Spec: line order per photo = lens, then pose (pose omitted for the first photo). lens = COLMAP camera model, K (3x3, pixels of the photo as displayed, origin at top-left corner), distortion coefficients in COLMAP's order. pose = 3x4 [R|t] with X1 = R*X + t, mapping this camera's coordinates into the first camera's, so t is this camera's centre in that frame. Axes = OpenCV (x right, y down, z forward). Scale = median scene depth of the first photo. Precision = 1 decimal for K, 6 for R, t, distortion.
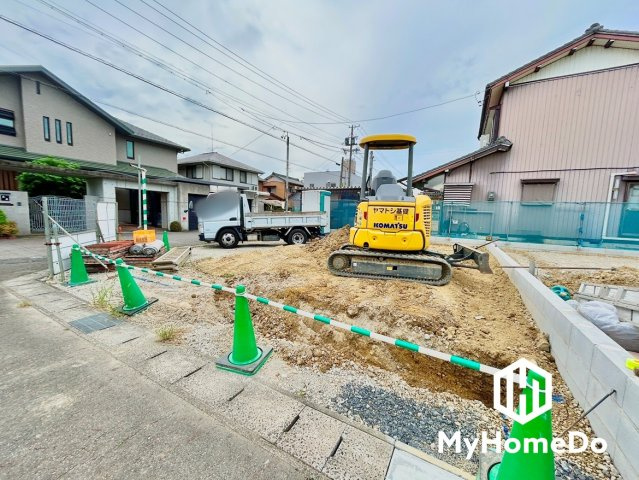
lens RADIAL K [[257.3, 0, 319.0], [0, 257.3, 238.2], [0, 0, 1]] dist [-0.000261, 0.000451]
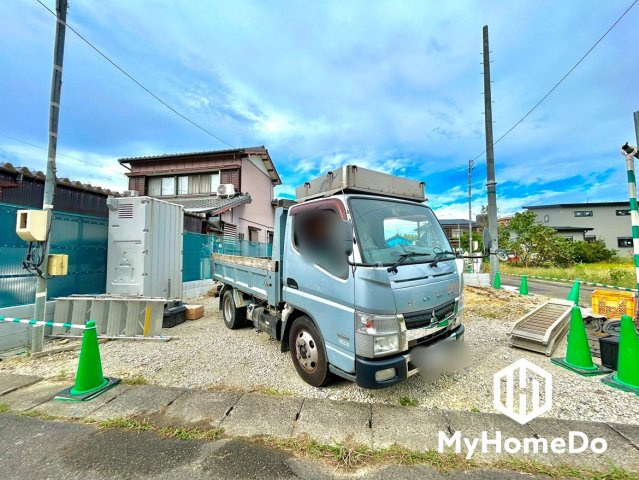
lens RADIAL K [[257.3, 0, 320.2], [0, 257.3, 239.1], [0, 0, 1]] dist [-0.000261, 0.000451]
pose [[-0.338931, 0.030226, 0.940326, -0.701550], [0.083331, 0.996520, -0.001996, -0.137235], [-0.937114, 0.077682, -0.340270, 1.229840]]
